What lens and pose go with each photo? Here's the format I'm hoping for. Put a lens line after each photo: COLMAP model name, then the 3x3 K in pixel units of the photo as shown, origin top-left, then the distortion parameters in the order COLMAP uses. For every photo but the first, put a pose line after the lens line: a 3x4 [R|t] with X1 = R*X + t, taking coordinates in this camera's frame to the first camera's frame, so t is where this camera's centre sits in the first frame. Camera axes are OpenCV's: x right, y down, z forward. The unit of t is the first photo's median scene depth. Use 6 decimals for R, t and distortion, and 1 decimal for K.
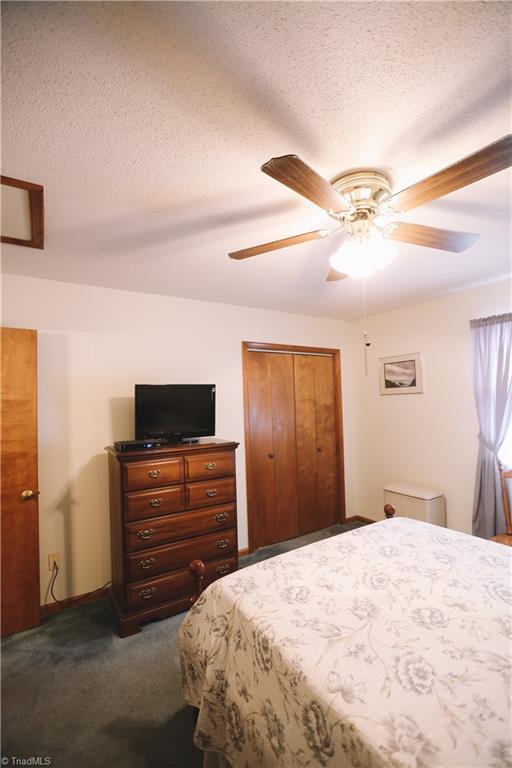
lens RADIAL K [[350.8, 0, 253.6], [0, 350.8, 384.0], [0, 0, 1]] dist [-0.033742, 0.007129]
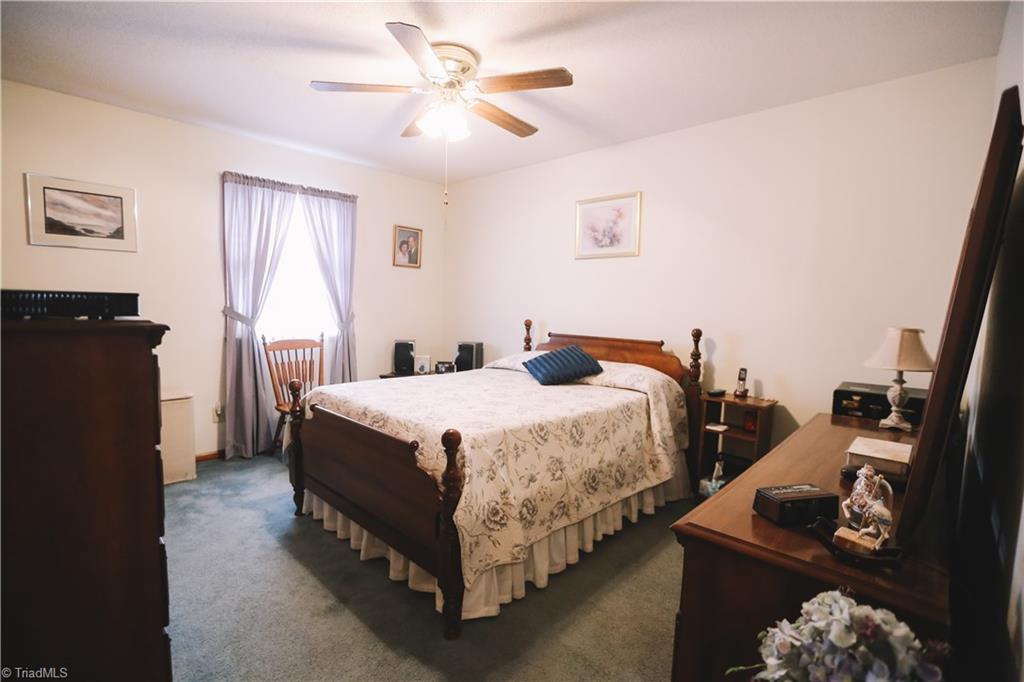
lens RADIAL K [[467.7, 0, 507.5], [0, 467.7, 343.6], [0, 0, 1]] dist [-0.033742, 0.007129]
pose [[-0.258149, -0.051632, 0.964724, -0.633731], [-0.063541, 0.997316, 0.036373, 0.143086], [-0.964013, -0.051909, -0.260737, 0.614914]]
